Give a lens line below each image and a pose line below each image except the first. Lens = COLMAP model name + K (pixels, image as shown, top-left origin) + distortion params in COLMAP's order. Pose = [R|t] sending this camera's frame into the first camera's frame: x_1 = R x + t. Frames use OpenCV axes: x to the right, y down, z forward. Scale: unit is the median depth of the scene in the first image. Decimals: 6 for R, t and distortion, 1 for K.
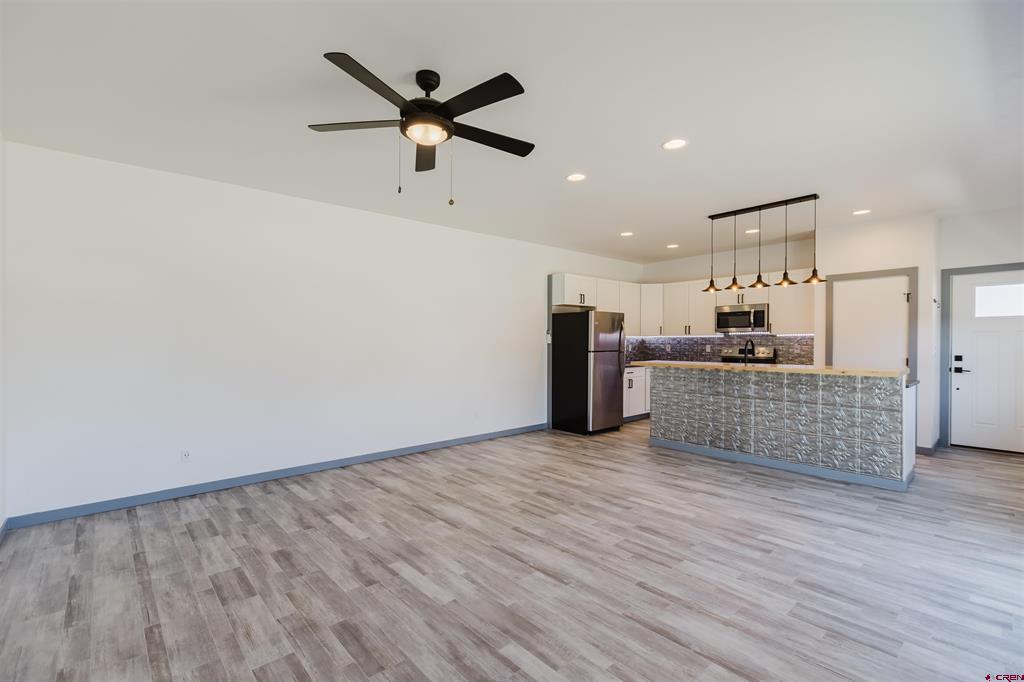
lens RADIAL K [[461.1, 0, 509.9], [0, 461.1, 335.4], [0, 0, 1]] dist [0.001607, 0.000468]
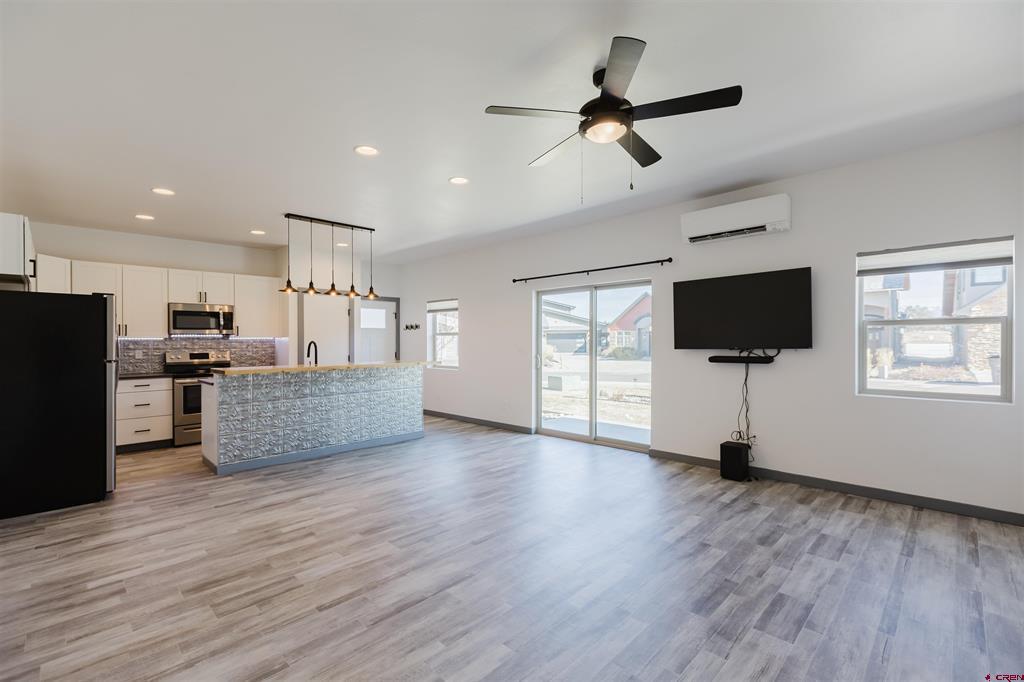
lens RADIAL K [[452.8, 0, 507.1], [0, 452.8, 343.9], [0, 0, 1]] dist [-0.001258, -0.000140]
pose [[-0.056036, -0.002647, 0.998425, -0.538657], [-0.003070, 0.999992, 0.002479, 0.009353], [-0.998424, -0.002927, -0.056044, 0.592385]]
